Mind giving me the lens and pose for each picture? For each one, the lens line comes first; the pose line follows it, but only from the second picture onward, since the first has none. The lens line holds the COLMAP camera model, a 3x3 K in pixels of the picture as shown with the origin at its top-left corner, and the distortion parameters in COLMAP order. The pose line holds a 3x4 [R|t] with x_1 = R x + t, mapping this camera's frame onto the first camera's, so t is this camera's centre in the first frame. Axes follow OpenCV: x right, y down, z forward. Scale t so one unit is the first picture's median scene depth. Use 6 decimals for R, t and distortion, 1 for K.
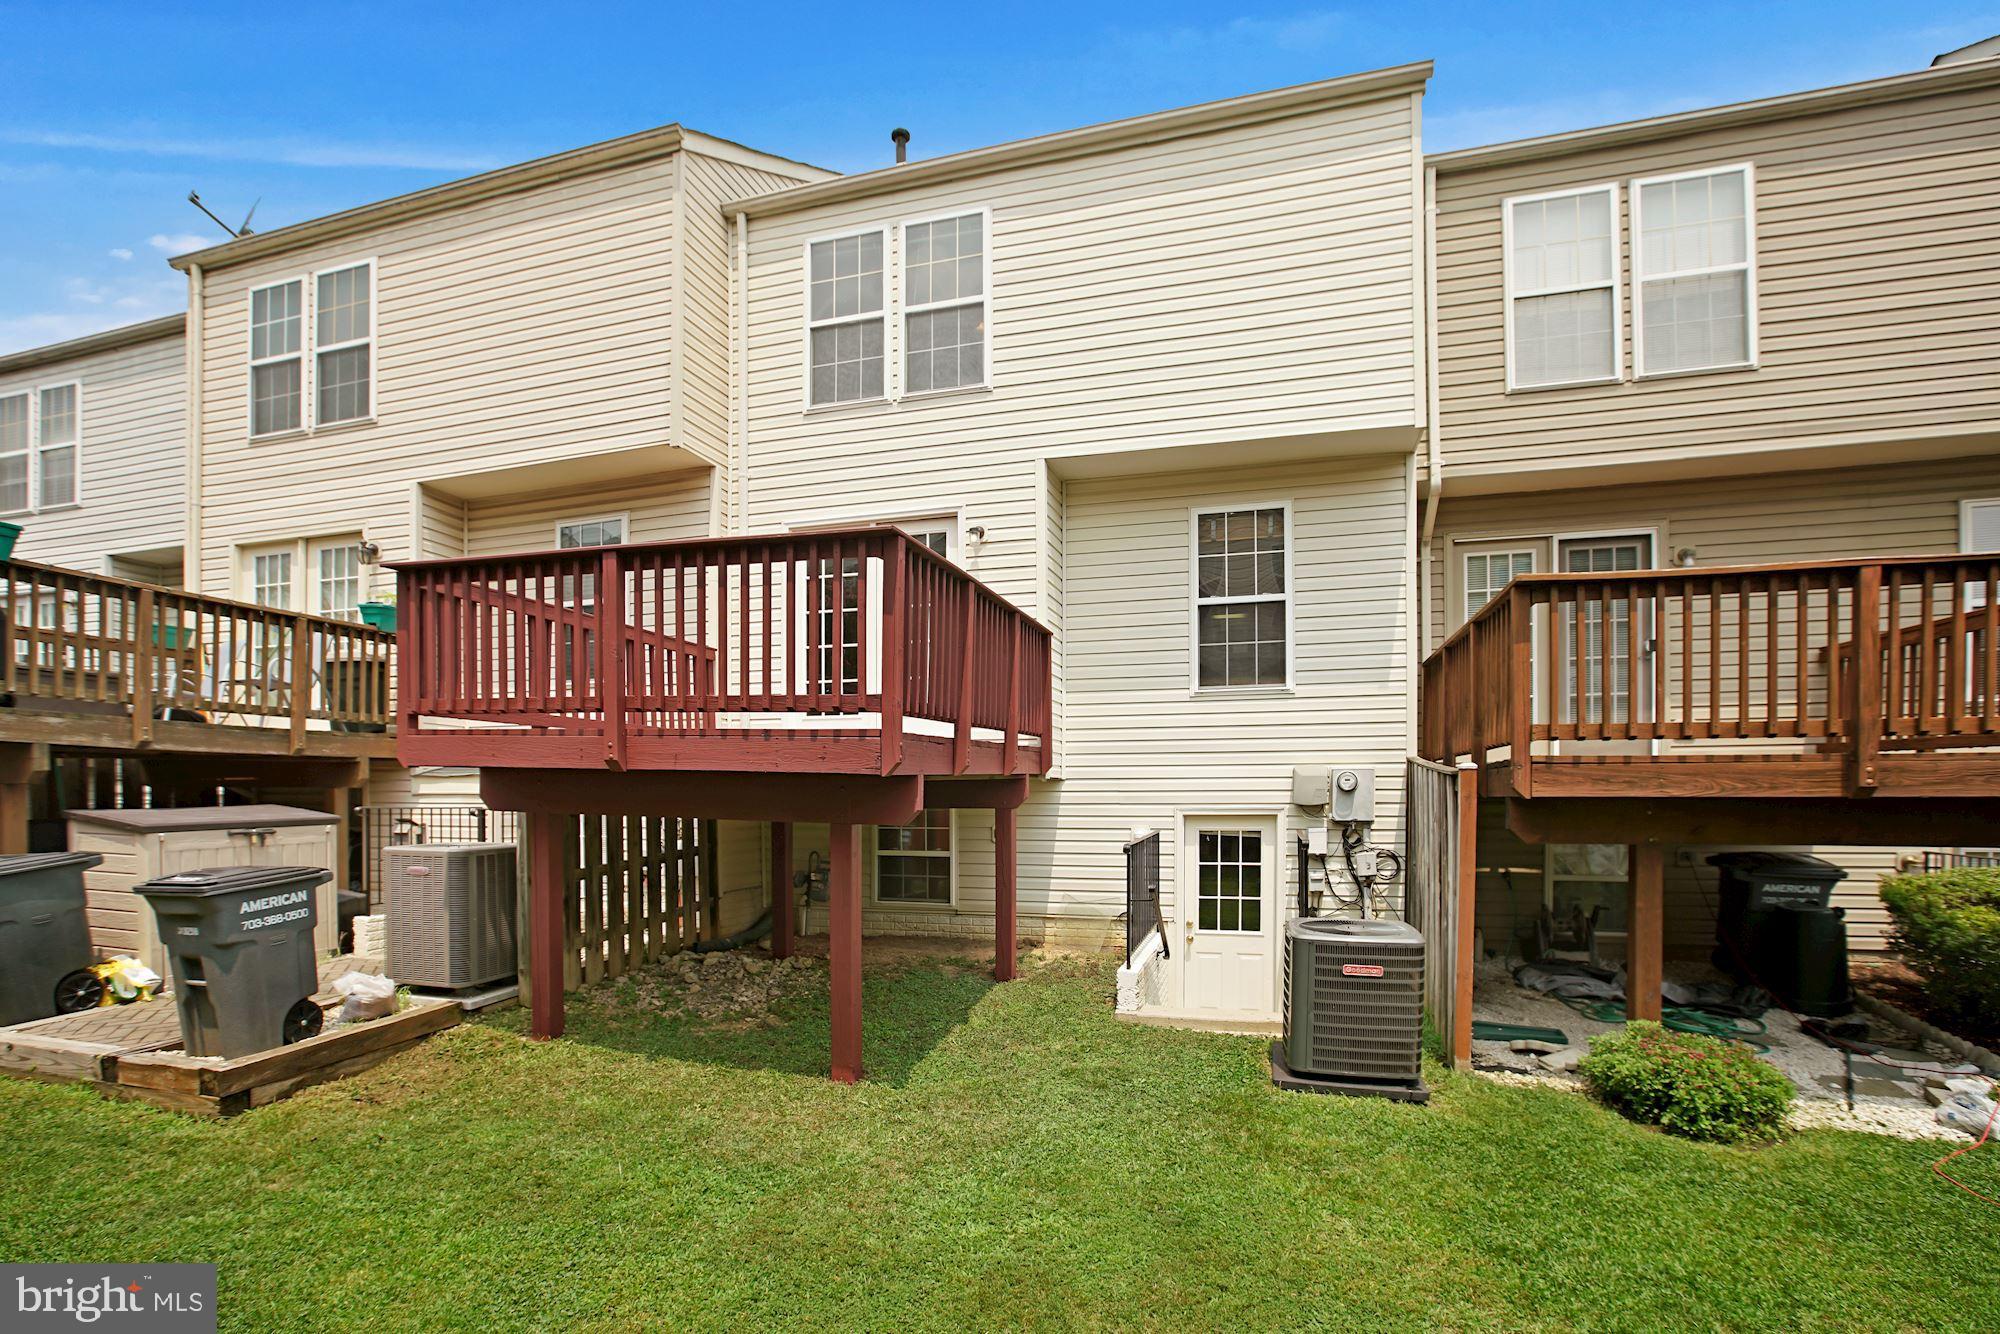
lens RADIAL K [[908.1, 0, 936.5], [0, 908.1, 714.9], [0, 0, 1]] dist [-0.035553, 0.007299]
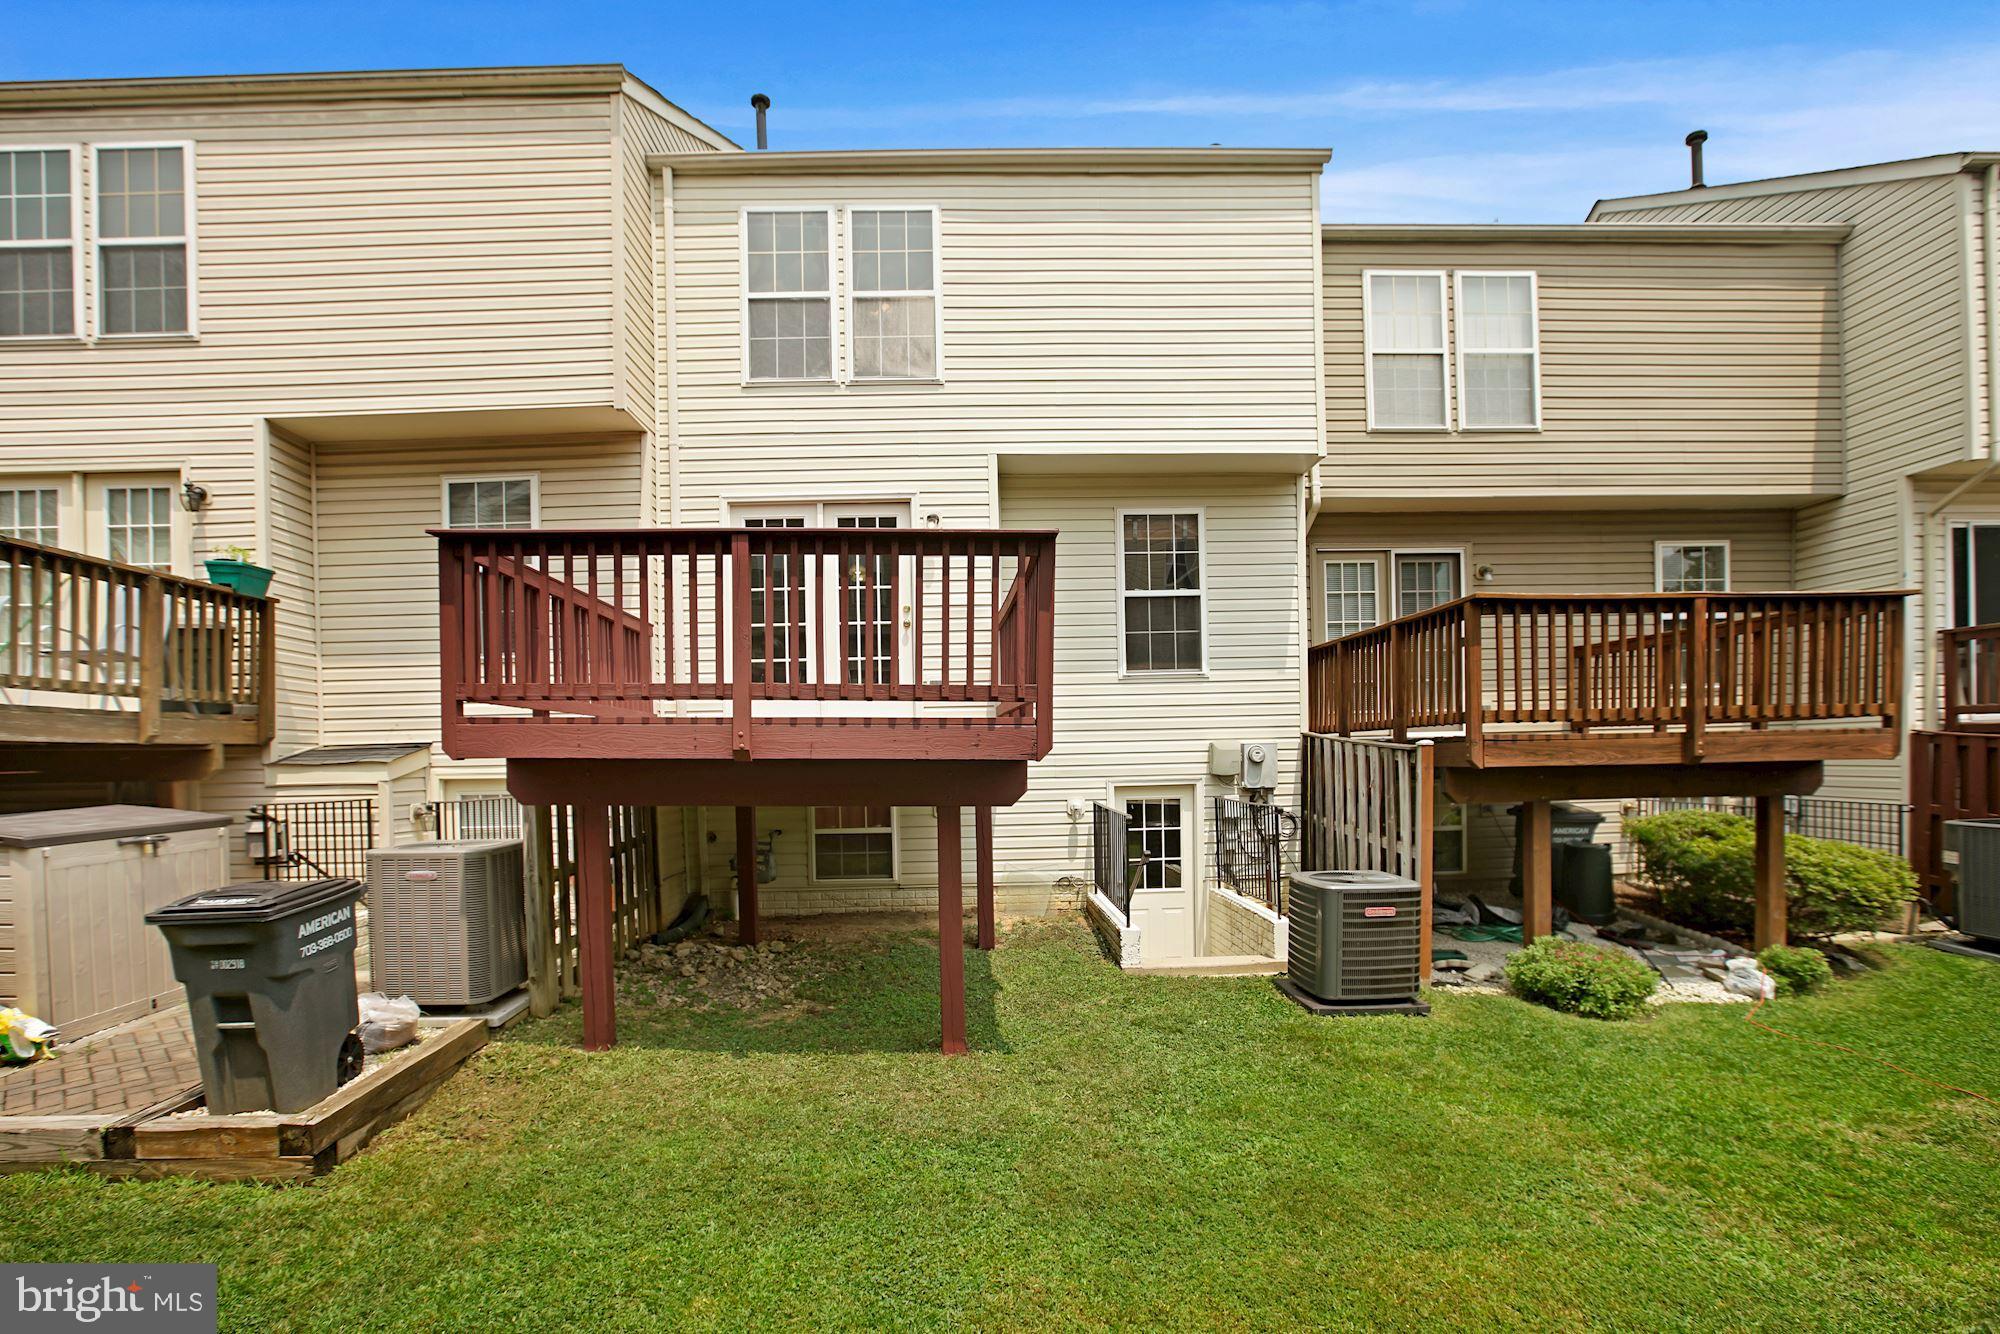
lens RADIAL K [[908.1, 0, 944.5], [0, 908.1, 685.2], [0, 0, 1]] dist [-0.035553, 0.007299]
pose [[0.954683, 0.005074, 0.297582, -0.281335], [-0.005328, 0.999986, 0.000042, -0.013297], [-0.297577, -0.001626, 0.954696, 0.004310]]
